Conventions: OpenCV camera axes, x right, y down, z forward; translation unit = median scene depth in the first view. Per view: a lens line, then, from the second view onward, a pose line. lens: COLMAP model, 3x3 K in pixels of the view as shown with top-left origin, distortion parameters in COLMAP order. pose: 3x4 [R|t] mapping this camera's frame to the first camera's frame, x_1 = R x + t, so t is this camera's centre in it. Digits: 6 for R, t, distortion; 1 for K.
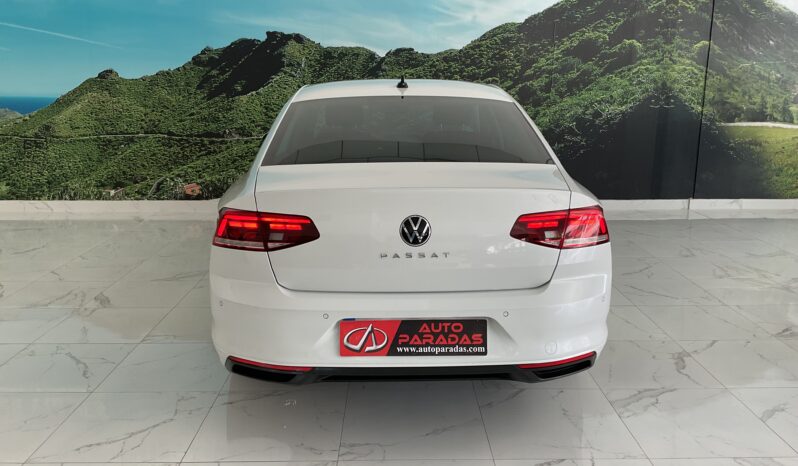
lens RADIAL K [[661.2, 0, 400.3], [0, 661.2, 233.9], [0, 0, 1]] dist [0.087502, -0.181336]
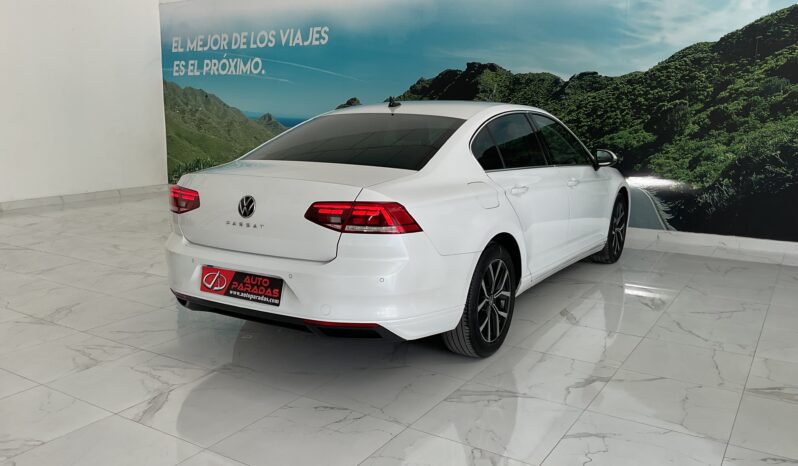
lens RADIAL K [[661.2, 0, 395.8], [0, 661.2, 232.7], [0, 0, 1]] dist [0.087502, -0.181336]
pose [[0.833655, 0.100002, -0.543157, 0.337854], [-0.123526, 0.992317, -0.006894, 0.006494], [0.538295, 0.072842, 0.839603, 0.006317]]
